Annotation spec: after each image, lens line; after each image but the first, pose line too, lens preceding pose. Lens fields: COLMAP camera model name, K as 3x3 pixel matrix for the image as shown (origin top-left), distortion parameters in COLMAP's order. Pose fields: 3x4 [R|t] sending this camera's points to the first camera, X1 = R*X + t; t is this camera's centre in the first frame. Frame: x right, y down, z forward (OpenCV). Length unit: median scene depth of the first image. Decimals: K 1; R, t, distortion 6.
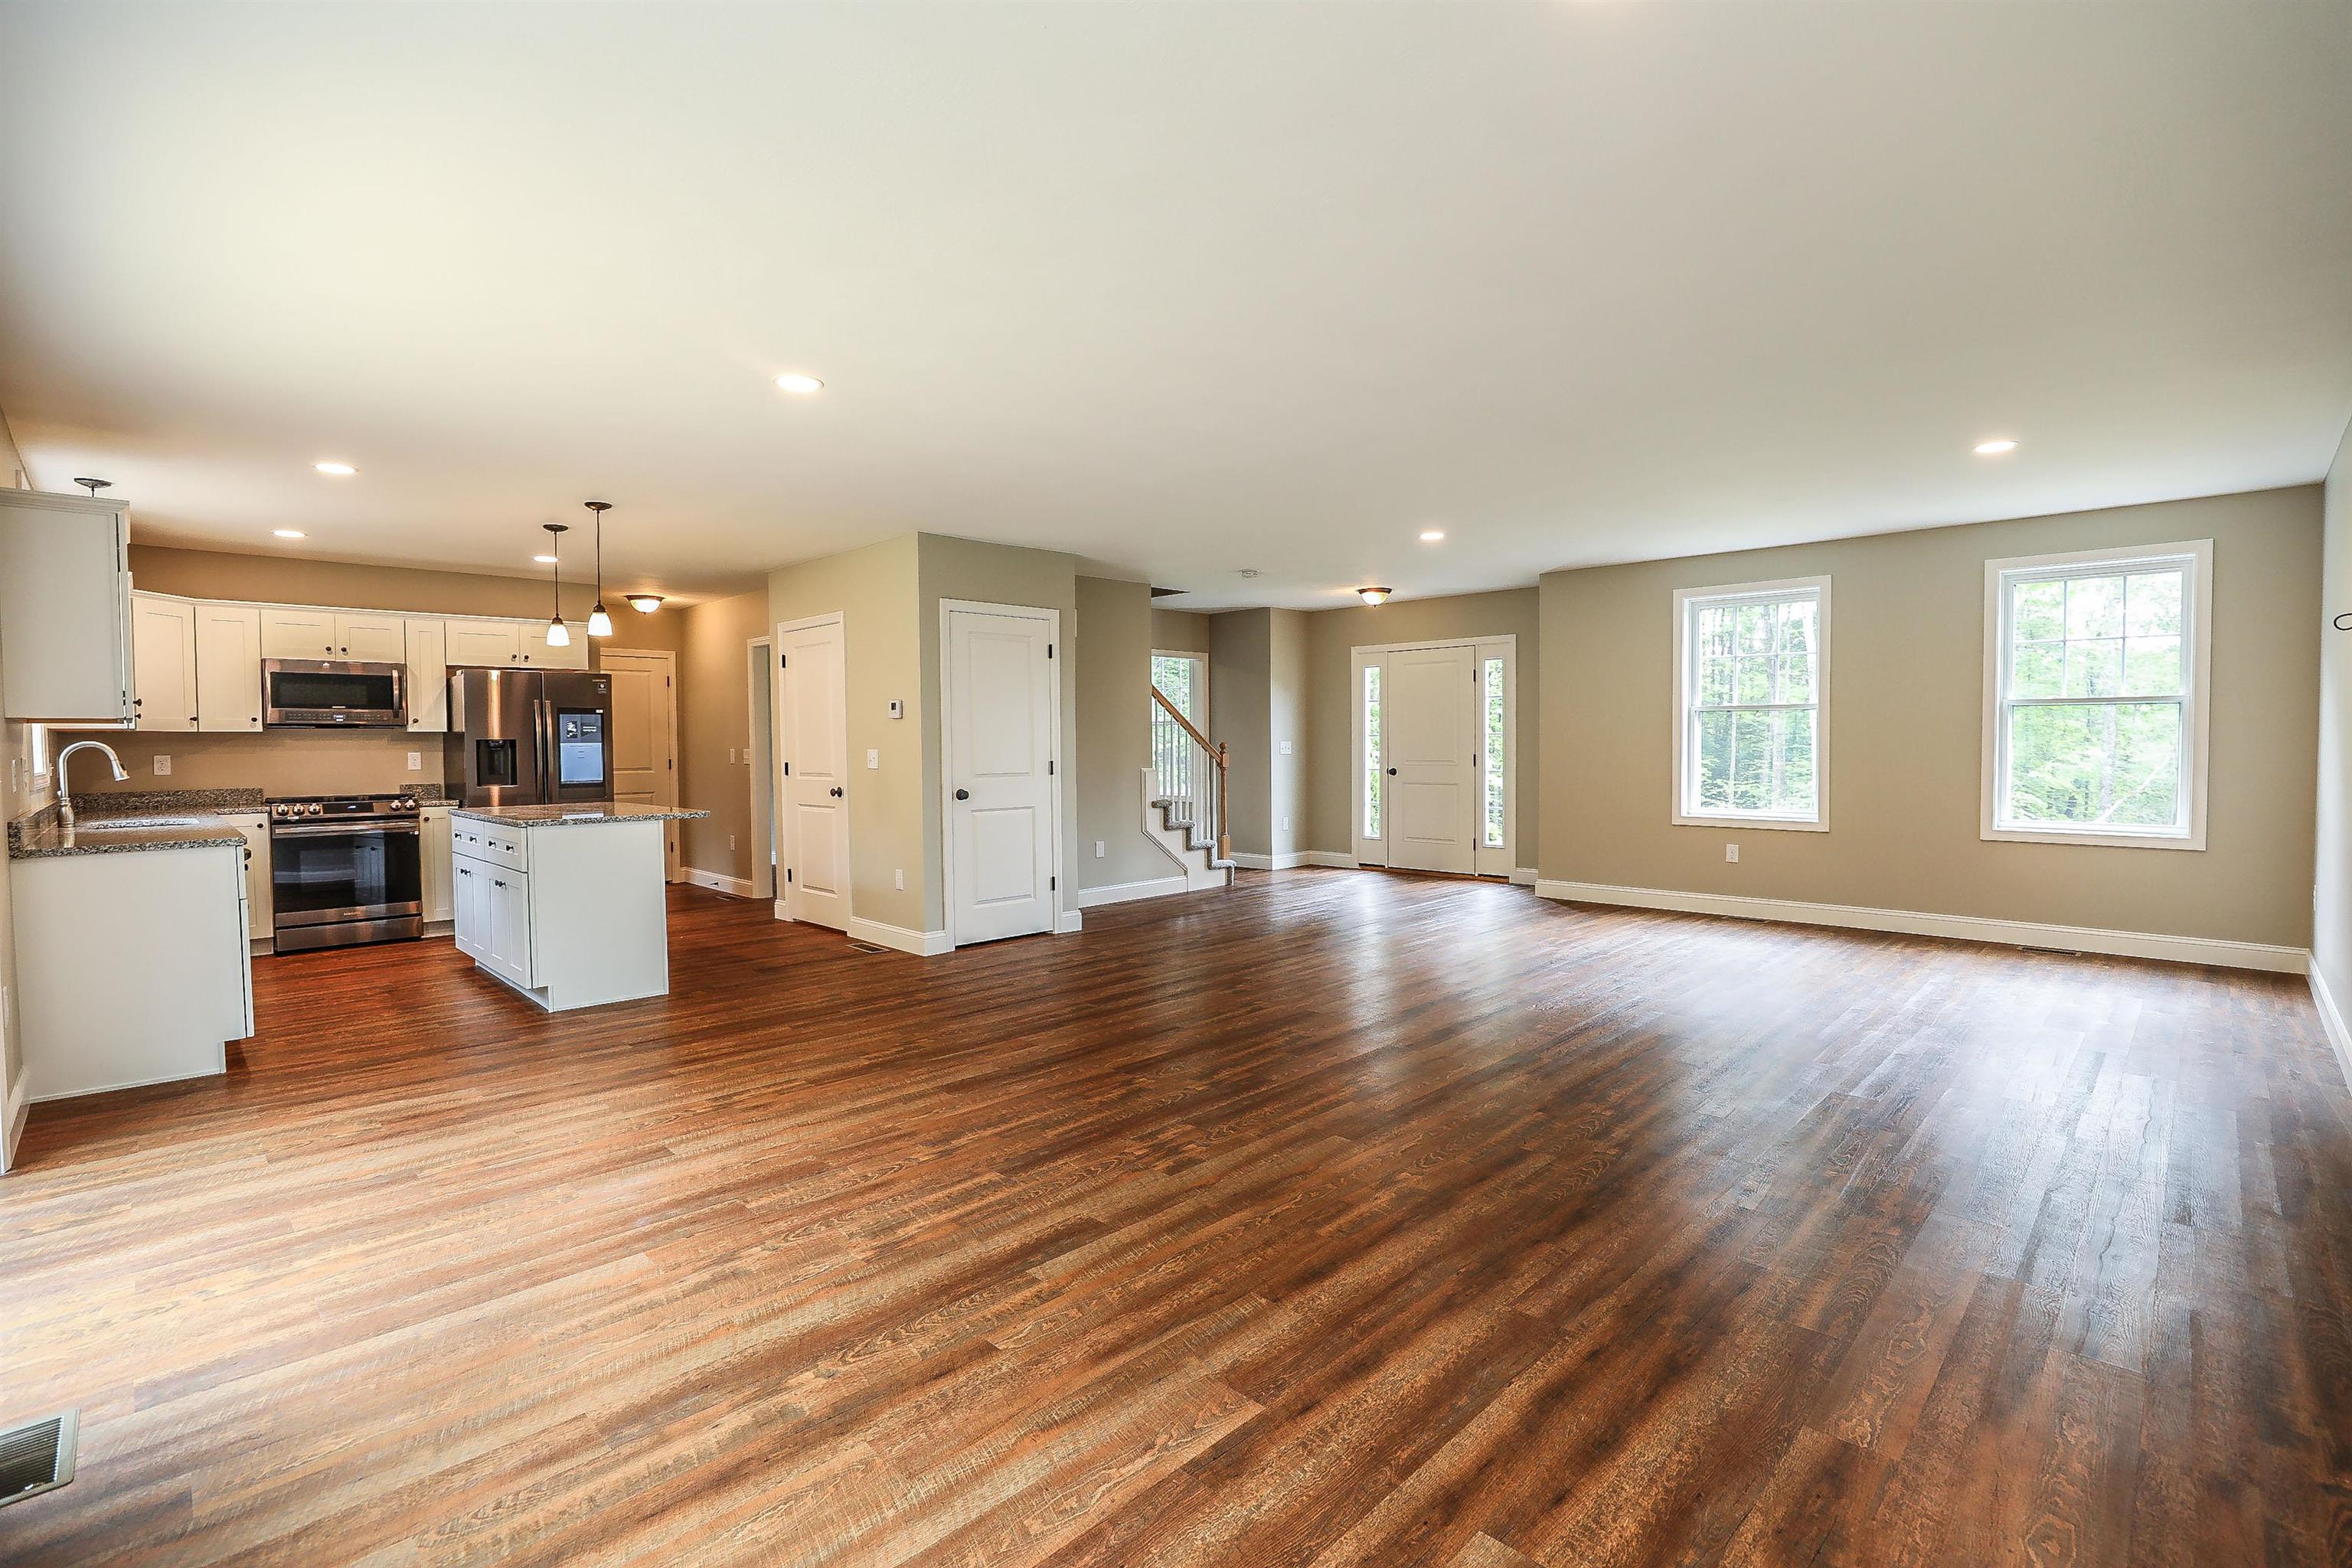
lens RADIAL K [[1073.0, 0, 1180.3], [0, 1073.0, 773.8], [0, 0, 1]] dist [-0.047248, 0.012751]
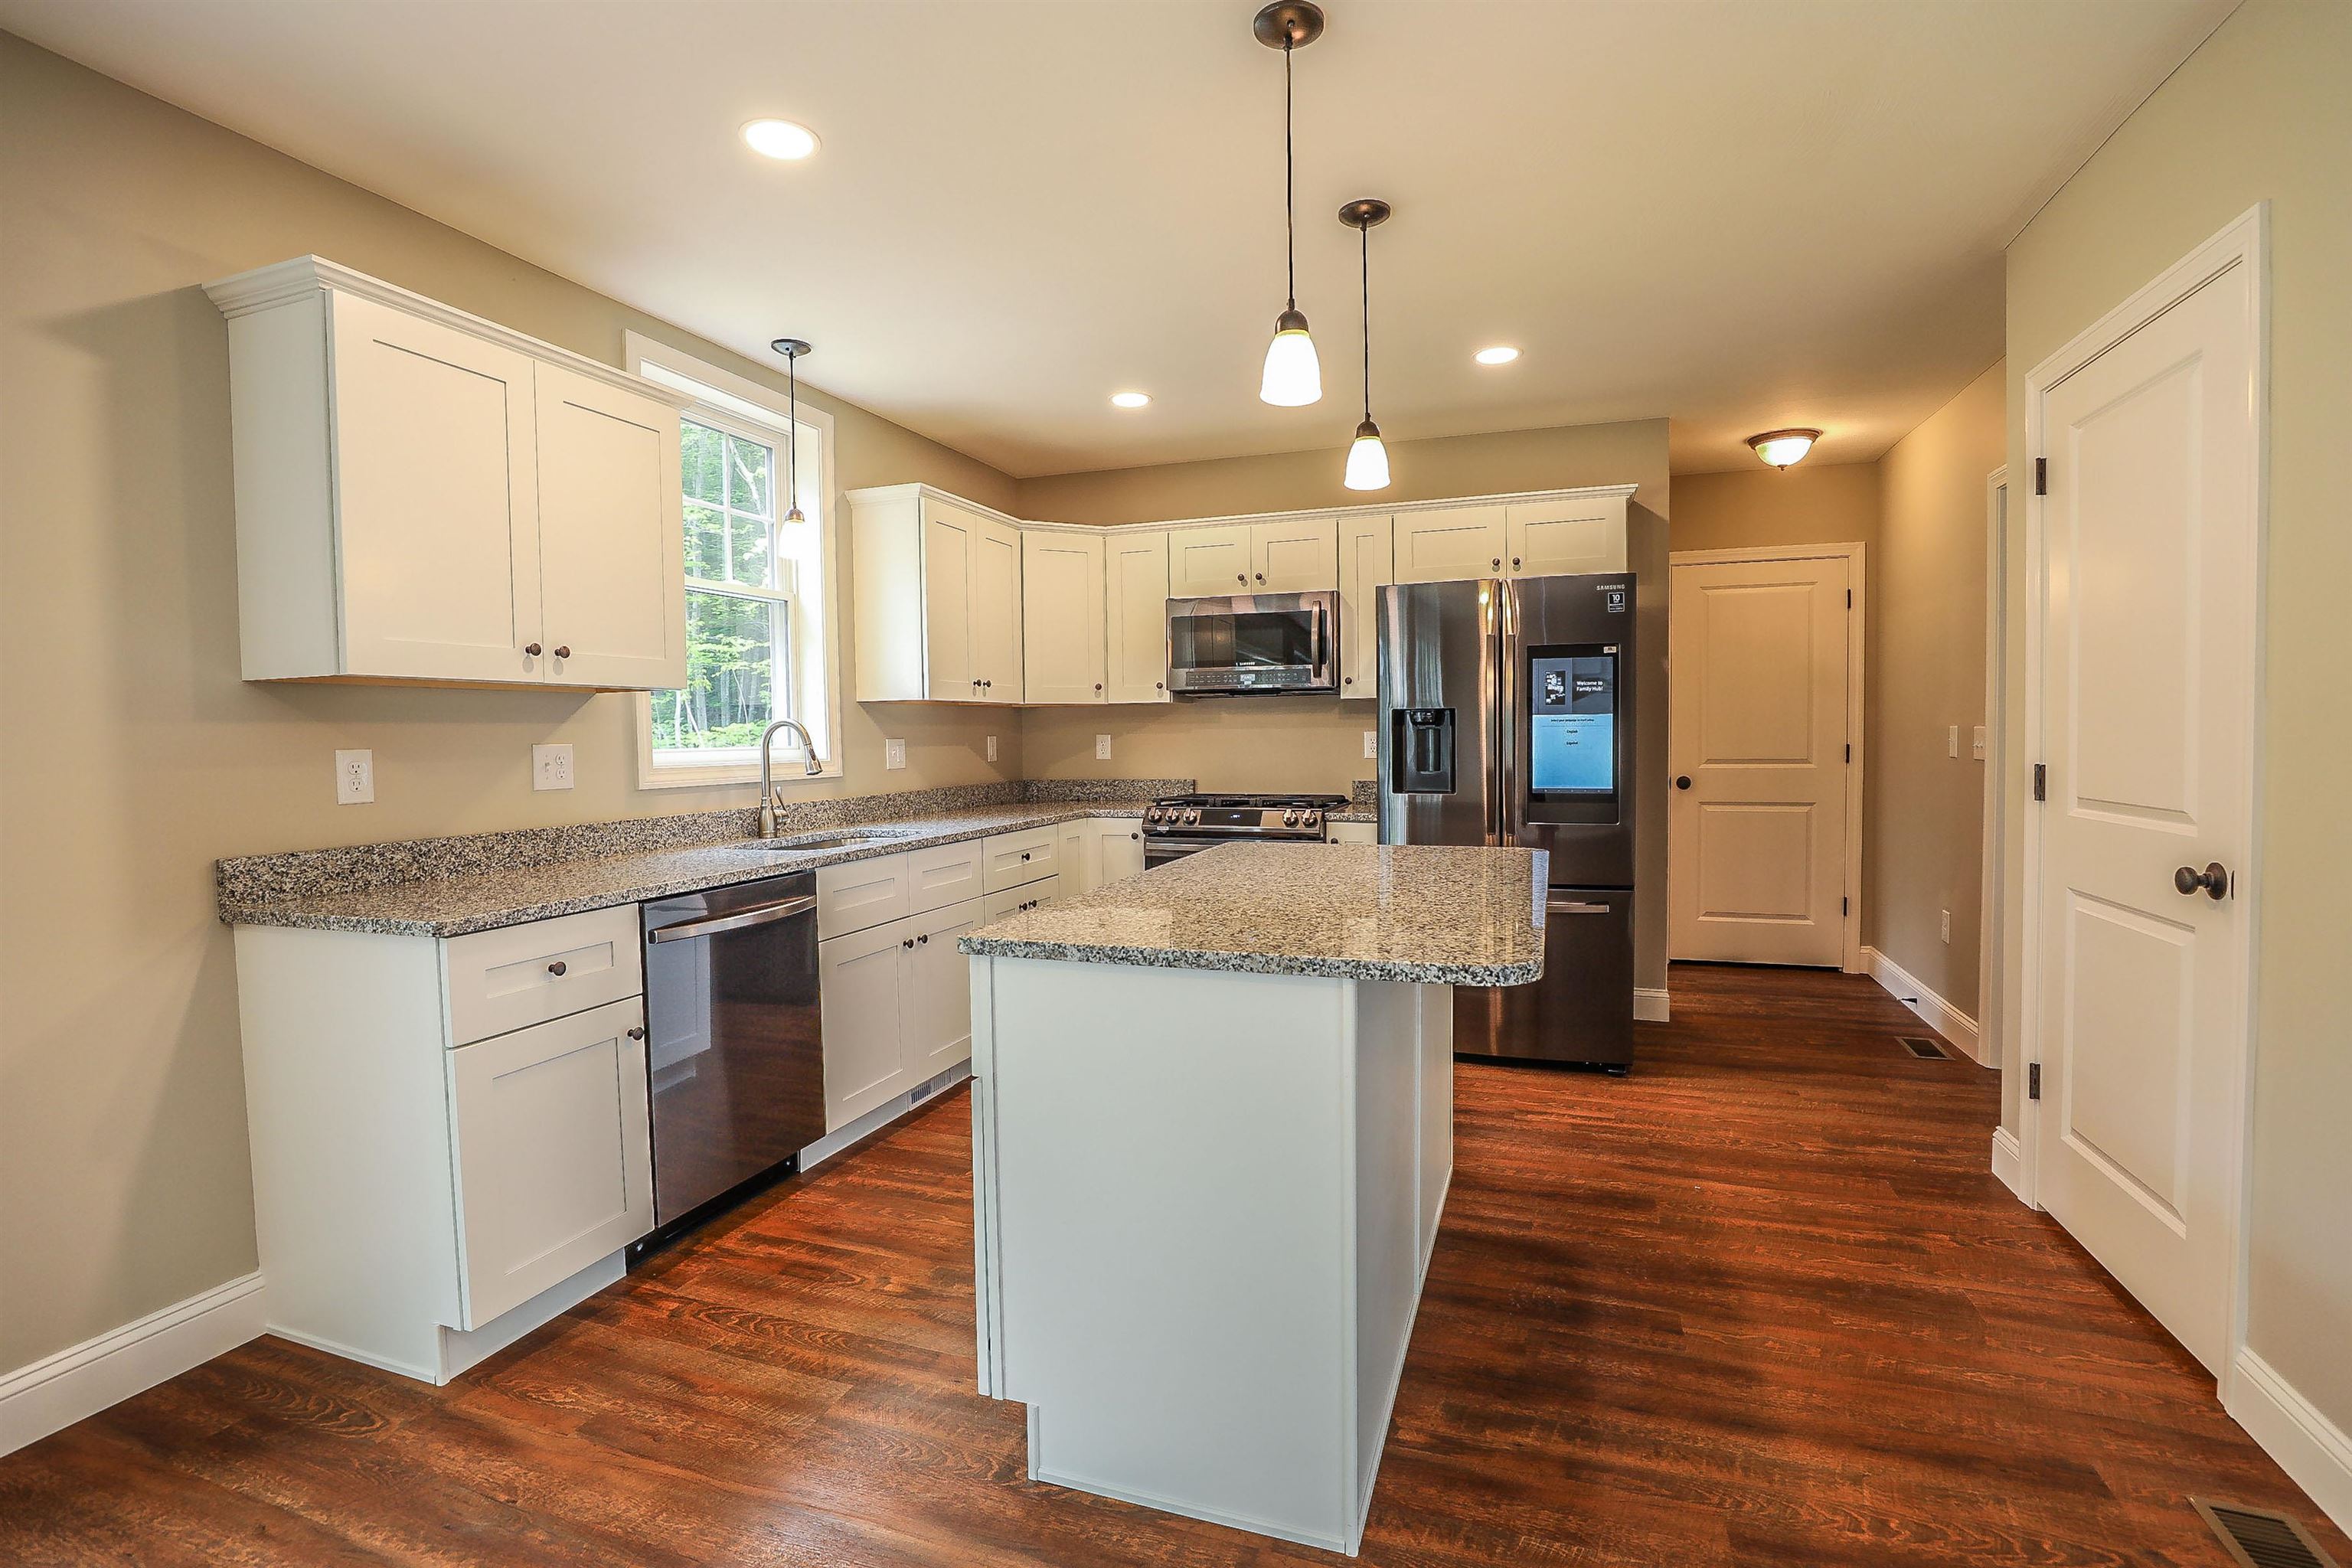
lens RADIAL K [[1073.0, 0, 1180.3], [0, 1073.0, 773.8], [0, 0, 1]] dist [-0.047248, 0.012751]
pose [[0.431797, 0.038612, -0.901144, -0.215344], [-0.017058, 0.999254, 0.034642, -0.017492], [0.901810, 0.000414, 0.432133, 0.709473]]
